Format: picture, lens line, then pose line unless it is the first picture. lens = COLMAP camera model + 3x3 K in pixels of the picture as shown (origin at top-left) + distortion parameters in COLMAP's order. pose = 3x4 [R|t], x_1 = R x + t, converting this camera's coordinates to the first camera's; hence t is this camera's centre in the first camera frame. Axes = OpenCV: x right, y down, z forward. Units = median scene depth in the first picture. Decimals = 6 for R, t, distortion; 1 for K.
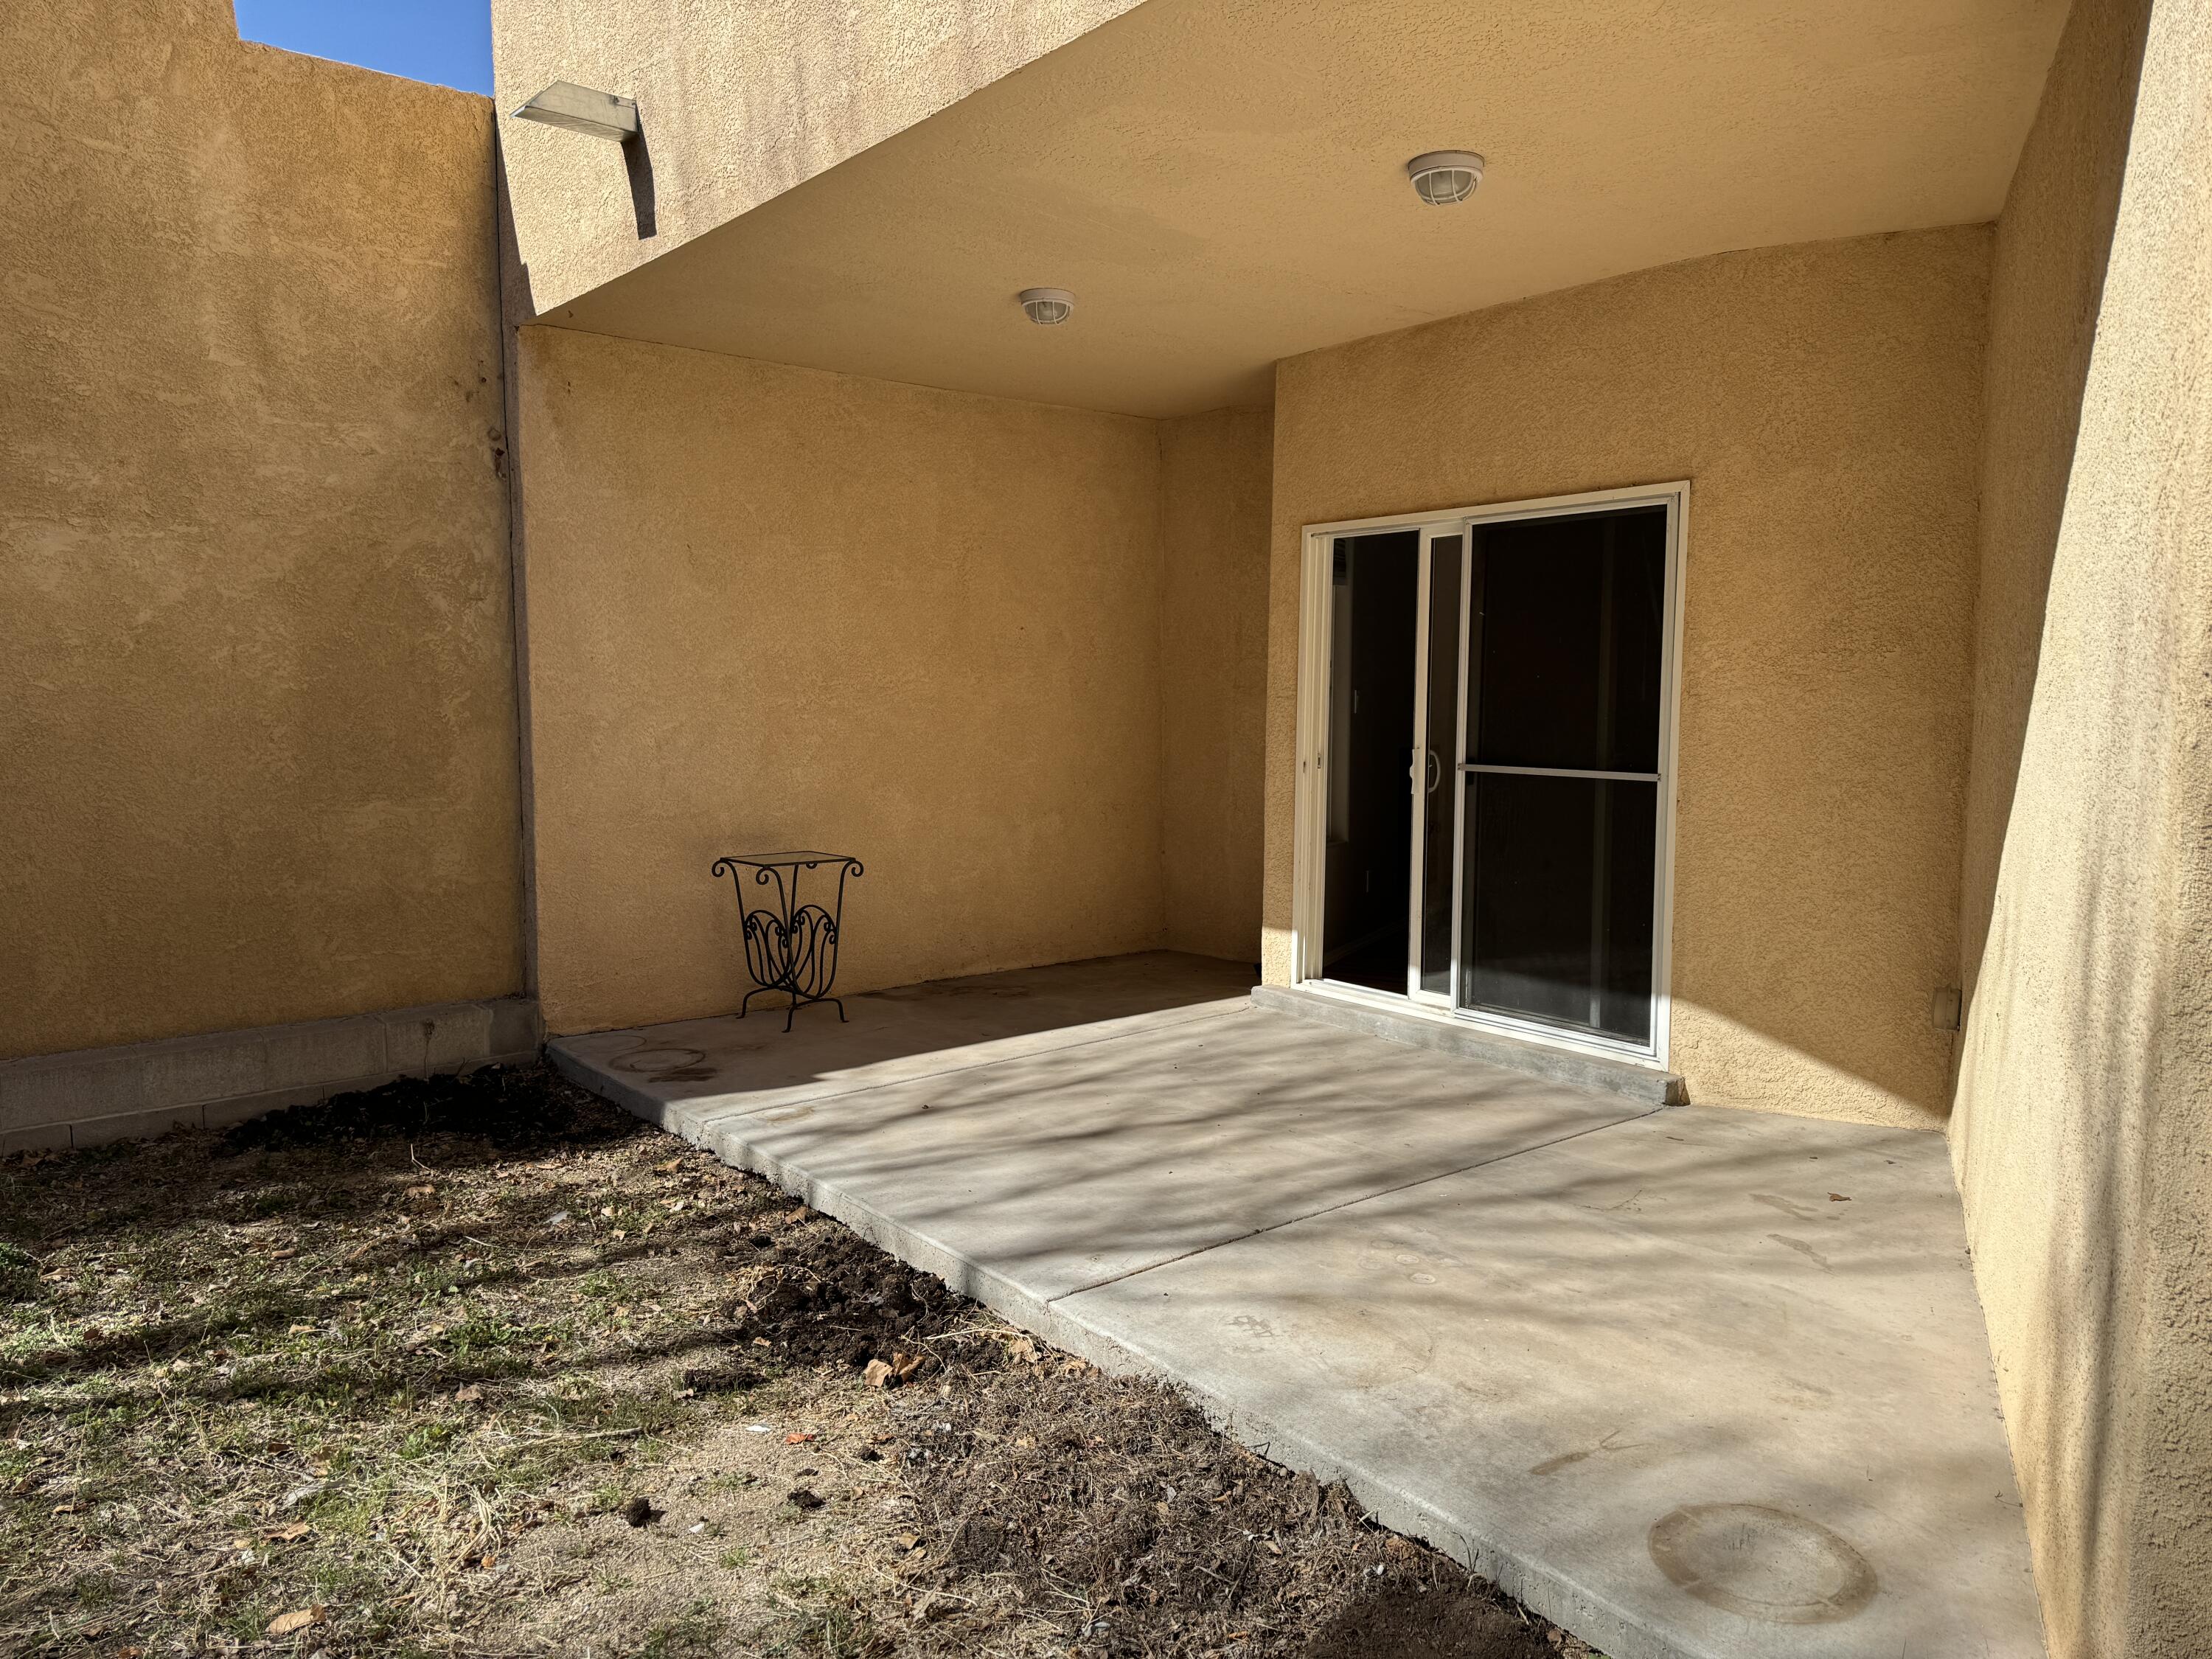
lens RADIAL K [[1553.1, 0, 1107.9], [0, 1553.1, 835.4], [0, 0, 1]] dist [0.045067, -0.047363]
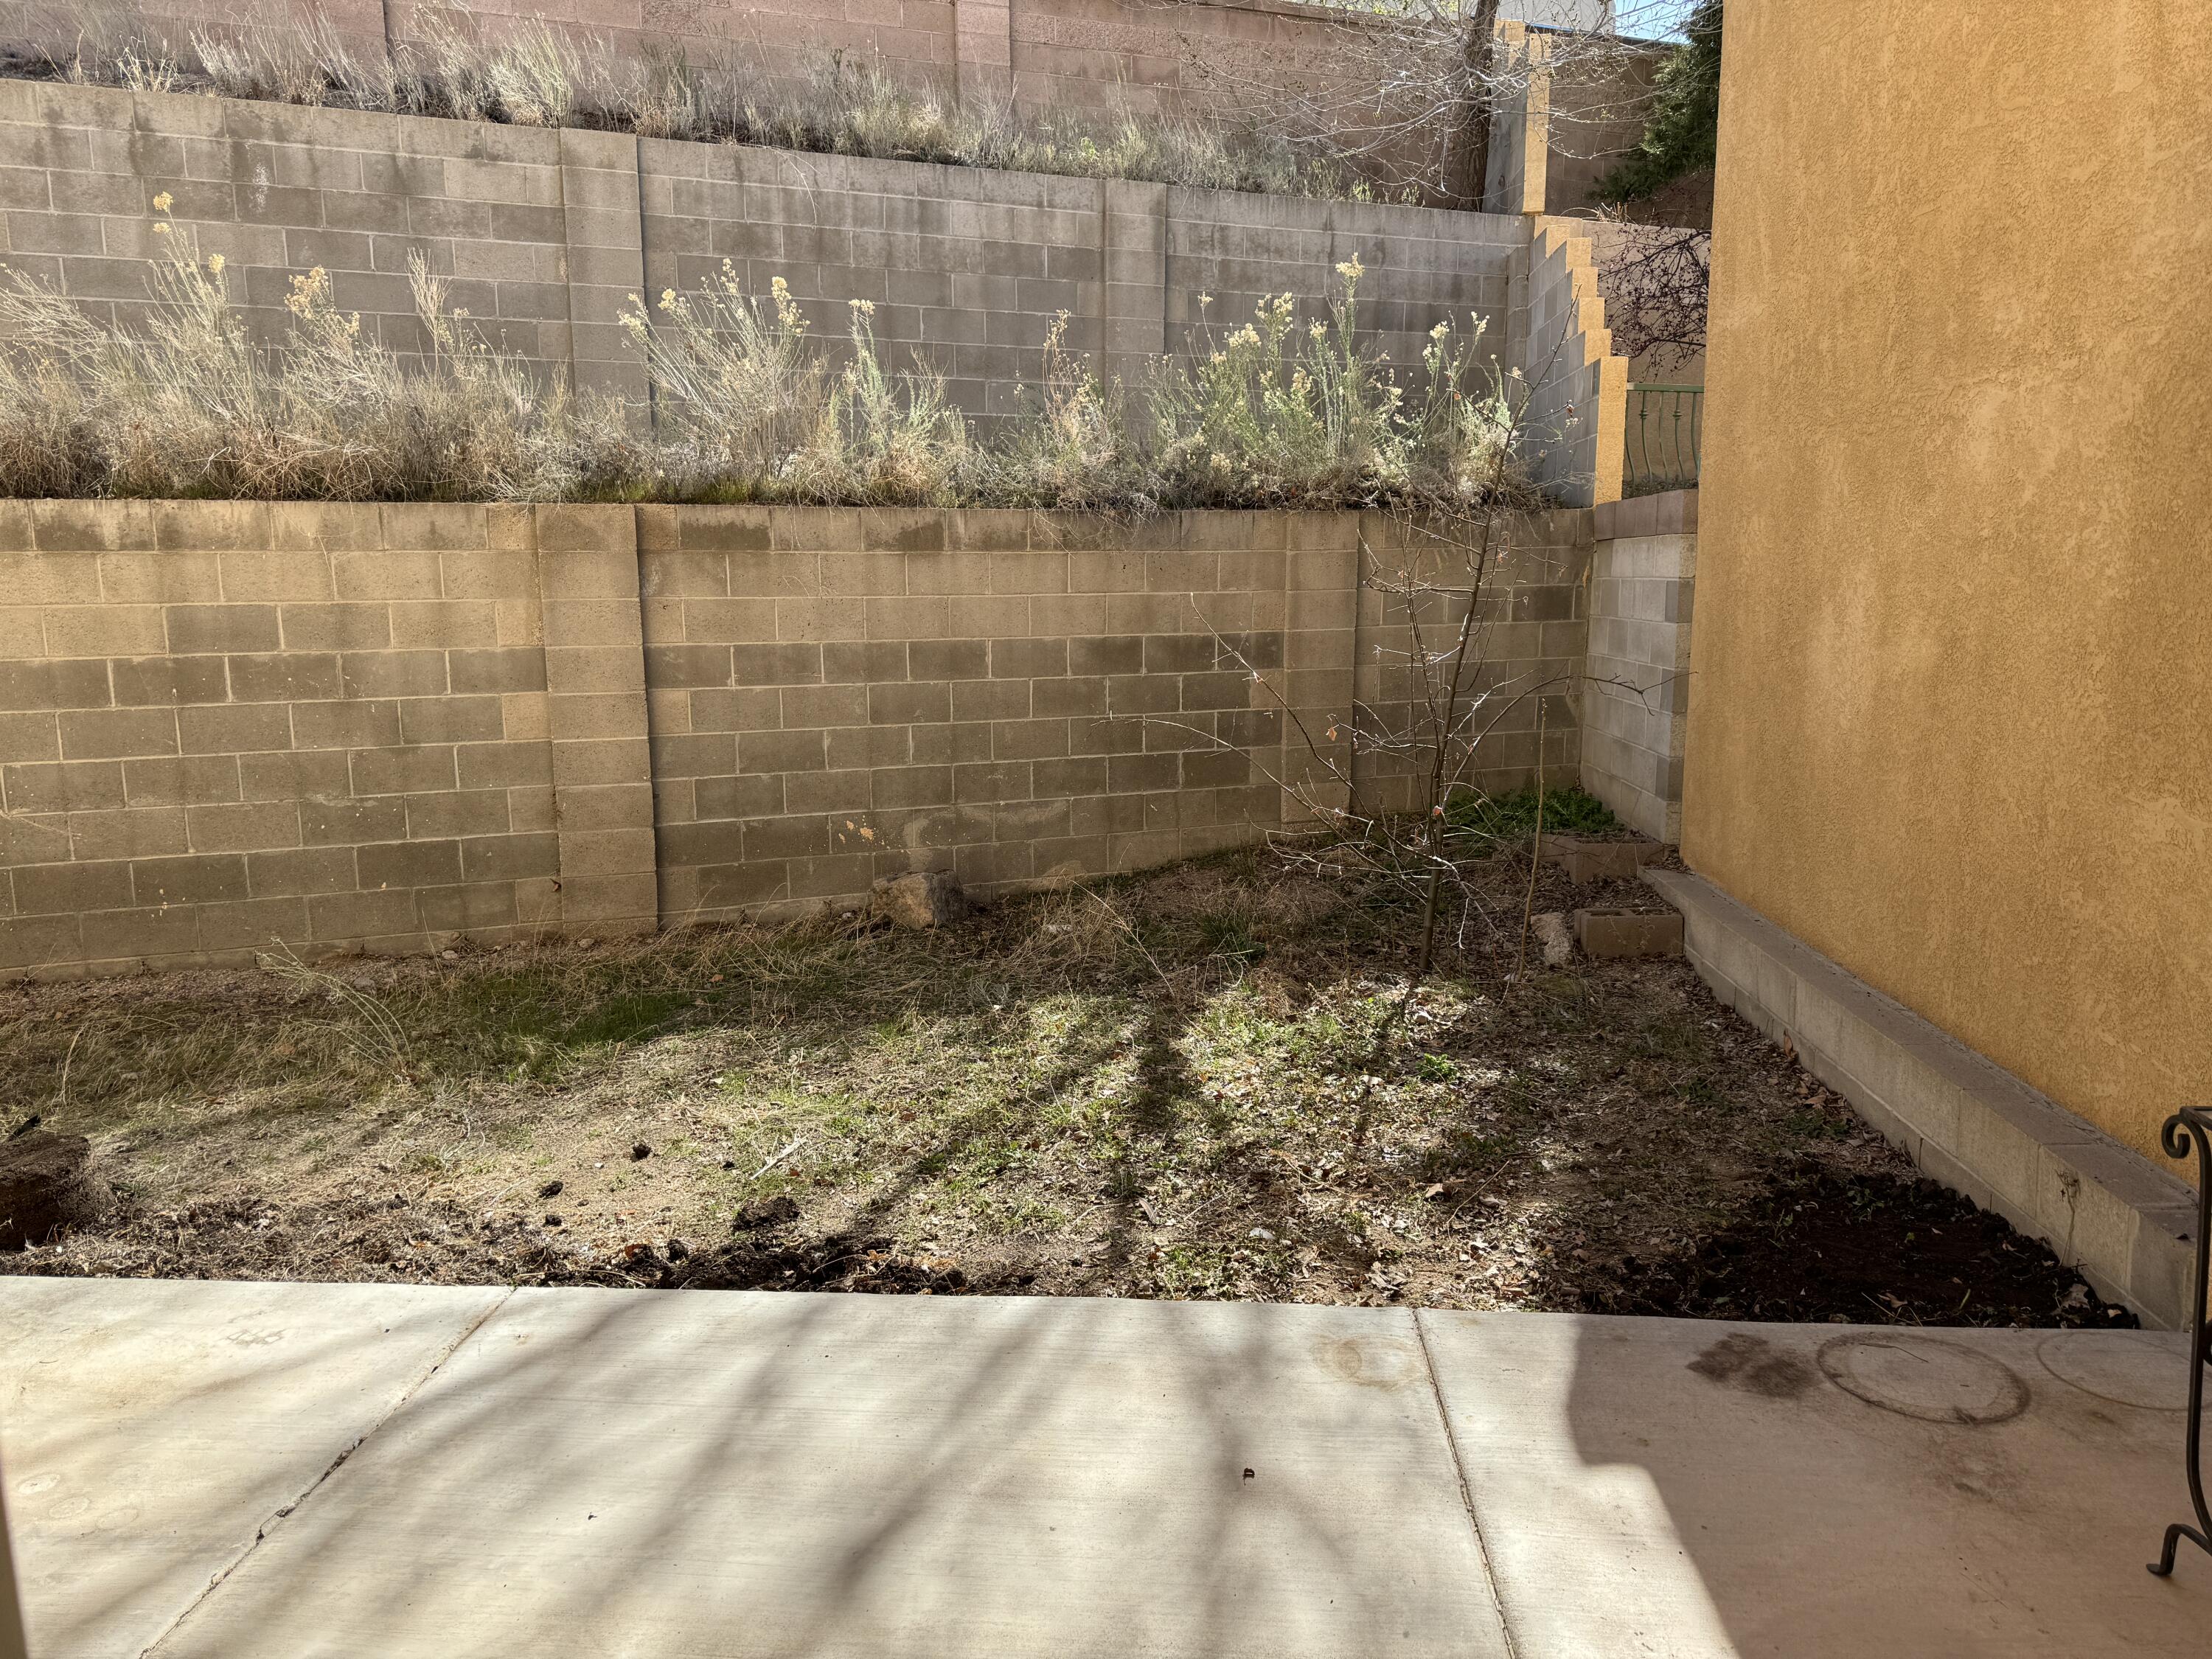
lens RADIAL K [[1553.1, 0, 1114.9], [0, 1553.1, 830.2], [0, 0, 1]] dist [0.045067, -0.047363]
pose [[-0.692359, 0.127951, -0.710118, 0.237609], [-0.054019, 0.972199, 0.227841, -0.136013], [0.719529, 0.196108, -0.666198, 1.258117]]
